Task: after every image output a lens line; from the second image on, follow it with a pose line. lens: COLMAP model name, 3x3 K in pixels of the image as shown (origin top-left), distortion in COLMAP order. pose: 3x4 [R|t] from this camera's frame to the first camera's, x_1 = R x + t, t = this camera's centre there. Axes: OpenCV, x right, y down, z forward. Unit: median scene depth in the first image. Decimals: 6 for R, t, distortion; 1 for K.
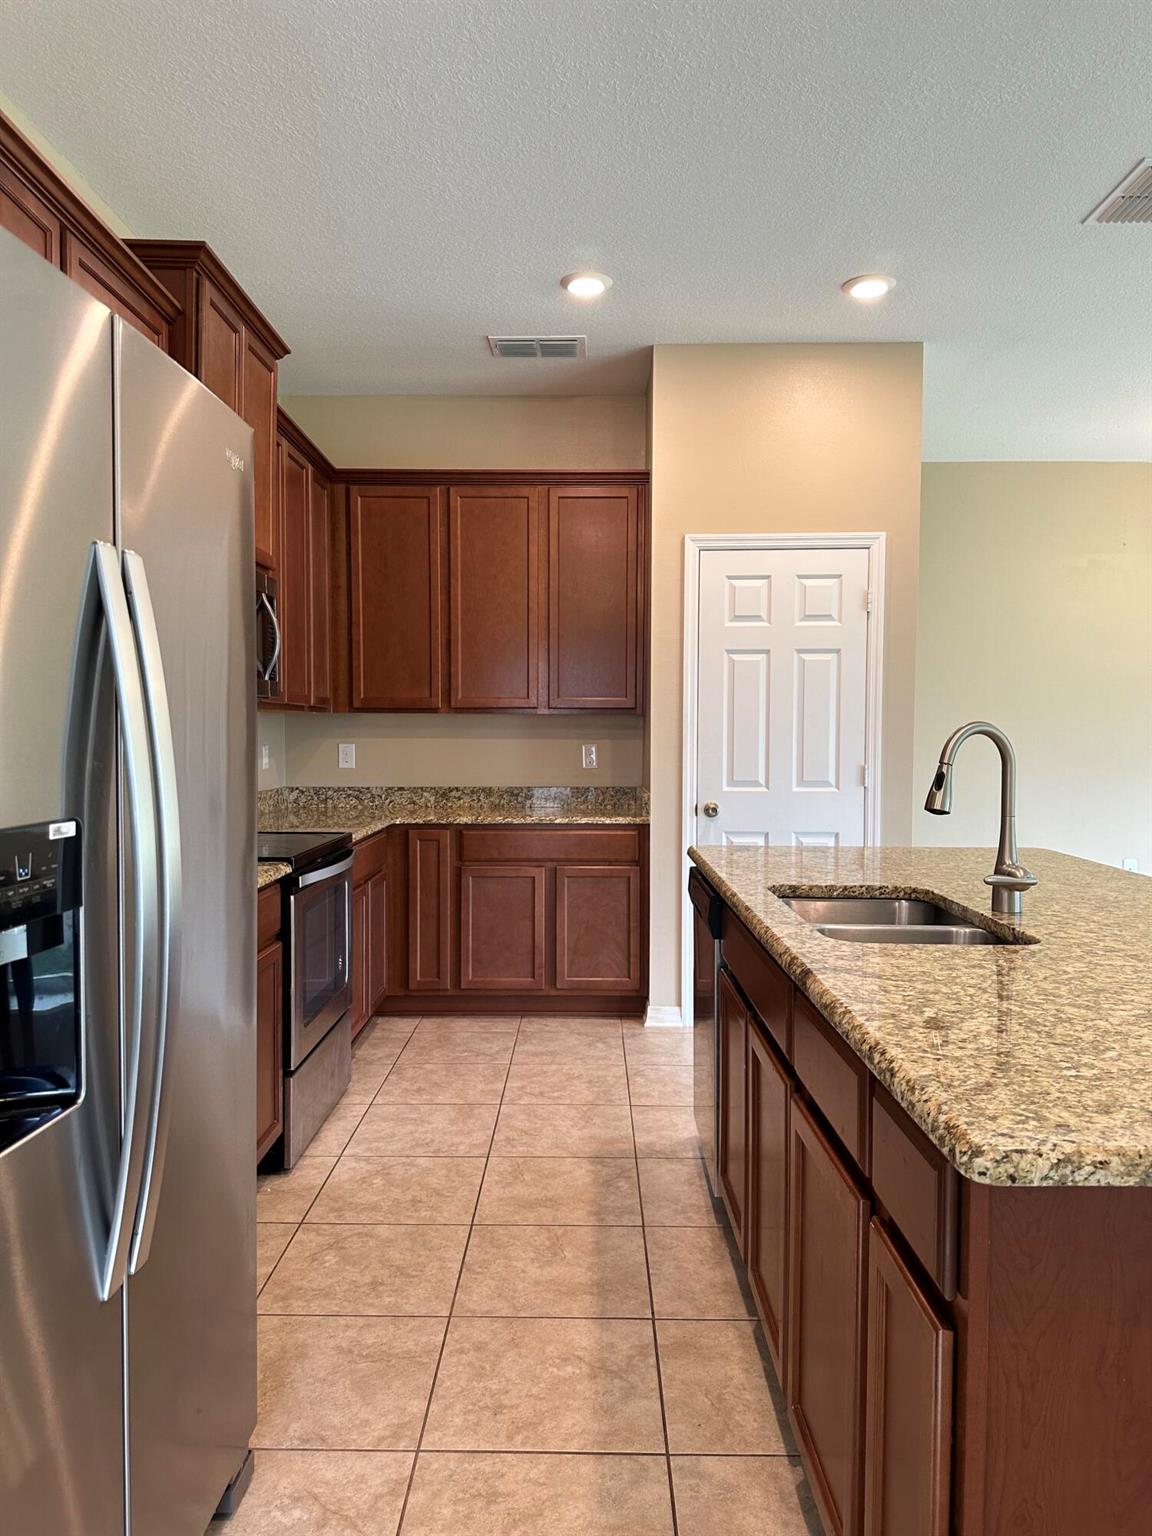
lens RADIAL K [[1086.7, 0, 577.3], [0, 1086.7, 779.5], [0, 0, 1]] dist [0.051879, -0.050150]
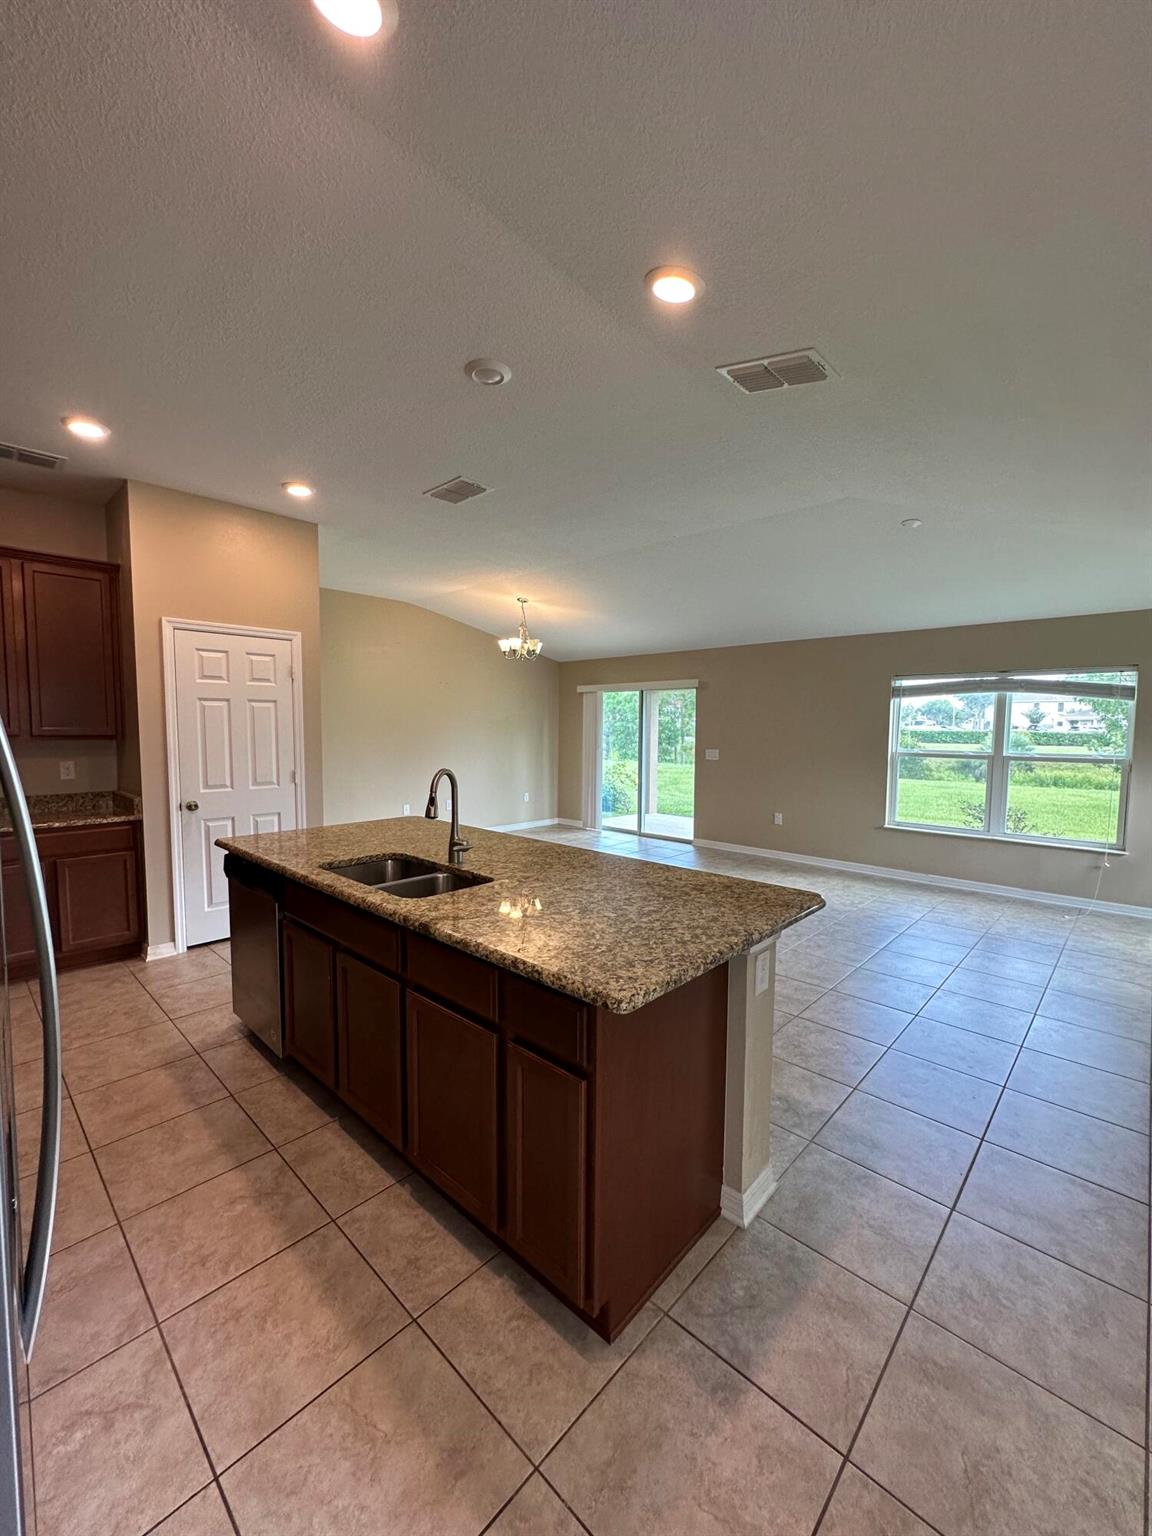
lens RADIAL K [[617.7, 0, 576.7], [0, 617.7, 771.1], [0, 0, 1]] dist [0.001196, 0.002268]
pose [[0.680703, -0.055559, 0.730450, -0.148164], [0.028514, 0.998374, 0.049366, -0.051021], [-0.732005, -0.012775, 0.681180, 0.041553]]
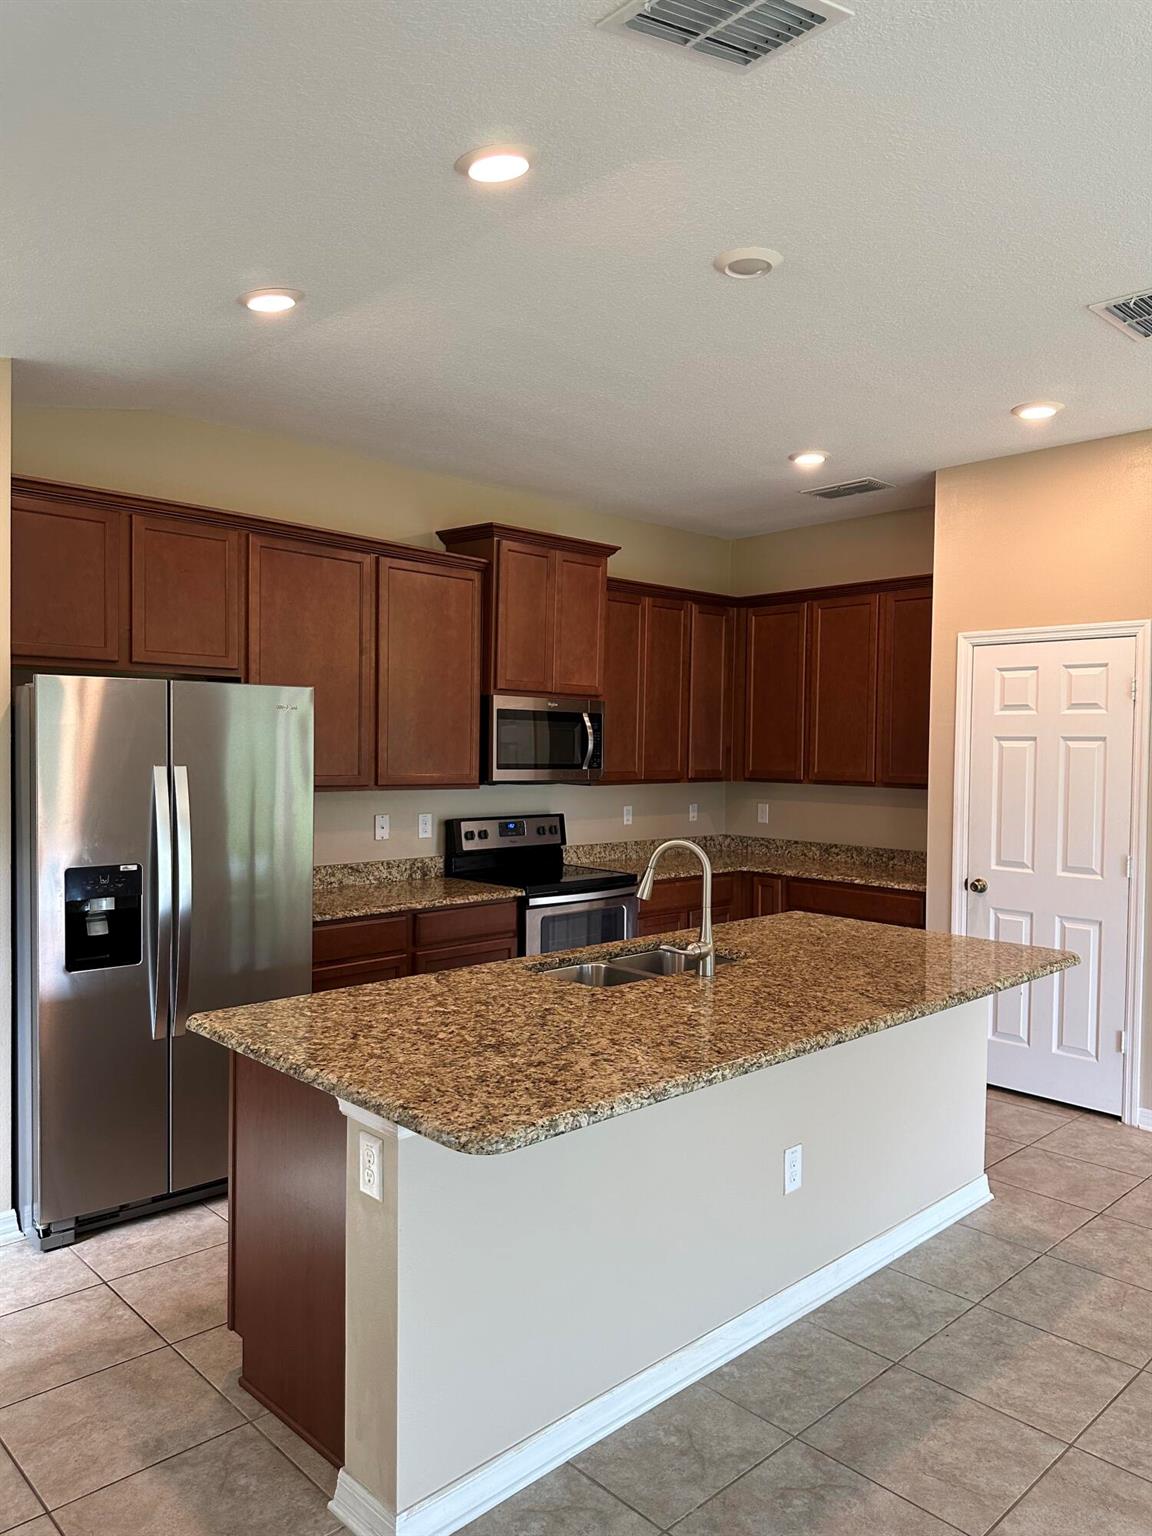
lens RADIAL K [[1086.7, 0, 573.8], [0, 1086.7, 791.5], [0, 0, 1]] dist [0.051879, -0.050150]
pose [[0.694132, 0.039747, -0.718749, 0.684045], [-0.043901, 0.998953, 0.012846, -0.067423], [0.718508, 0.022637, 0.695150, -0.048538]]
